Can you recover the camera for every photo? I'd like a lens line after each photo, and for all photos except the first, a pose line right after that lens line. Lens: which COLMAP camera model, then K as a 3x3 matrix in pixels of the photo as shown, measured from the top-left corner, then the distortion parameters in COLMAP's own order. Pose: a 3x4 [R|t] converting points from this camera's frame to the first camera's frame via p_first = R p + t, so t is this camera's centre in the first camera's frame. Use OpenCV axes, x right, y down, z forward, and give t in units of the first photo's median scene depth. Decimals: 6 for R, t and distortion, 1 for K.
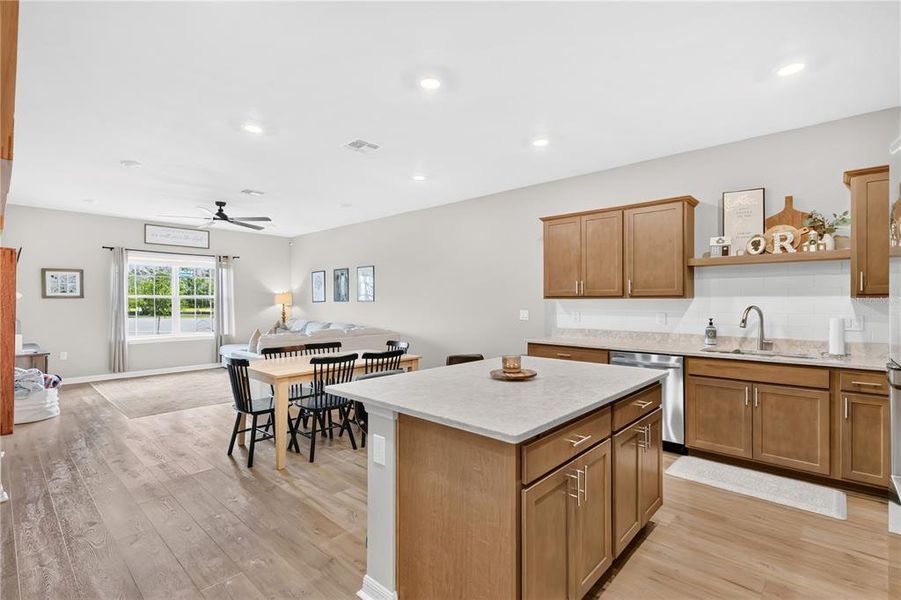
lens RADIAL K [[416.3, 0, 477.4], [0, 416.3, 298.1], [0, 0, 1]] dist [0.001011, 0.000331]
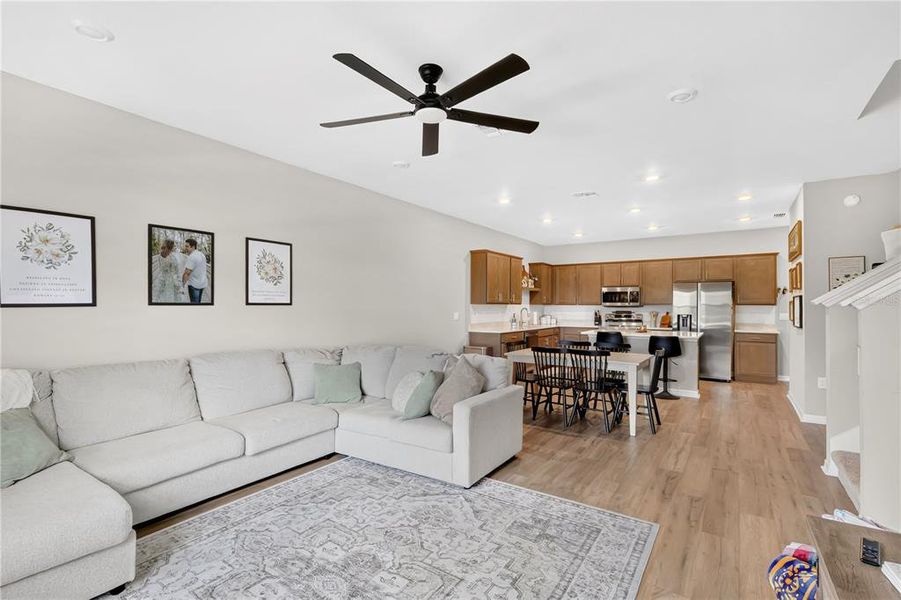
lens RADIAL K [[416.3, 0, 450.5], [0, 416.3, 300.0], [0, 0, 1]] dist [0.001950, 0.000129]
pose [[-0.119650, 0.018592, 0.992642, -0.923436], [-0.005711, 0.999795, -0.019414, 0.011502], [-0.992800, -0.007992, -0.119519, 0.911657]]
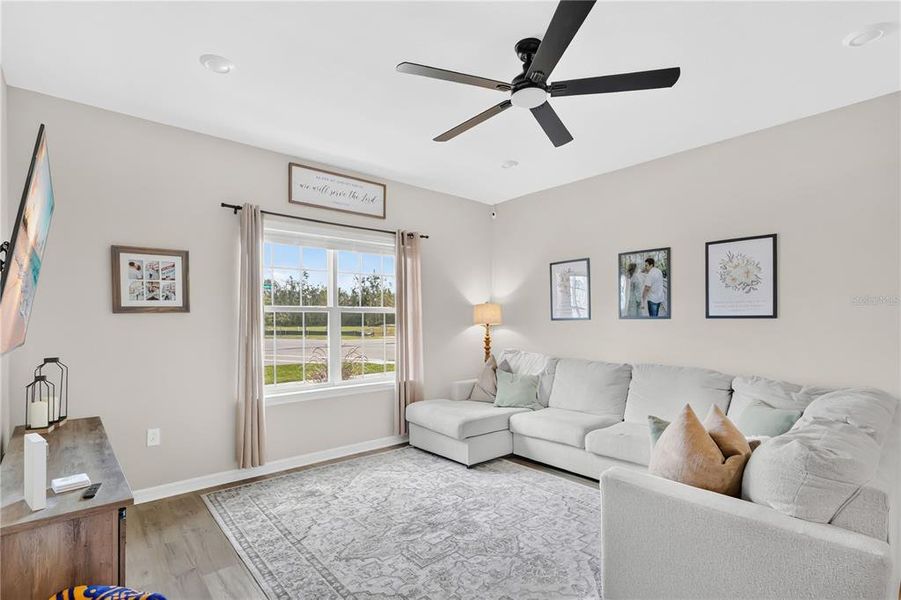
lens RADIAL K [[436.4, 0, 431.9], [0, 436.4, 317.5], [0, 0, 1]] dist [0.025816, 0.000119]
pose [[0.985562, -0.001727, -0.169307, -0.568125], [0.002577, 0.999985, 0.004801, 0.004669], [0.169297, -0.005168, 0.985552, 0.535041]]
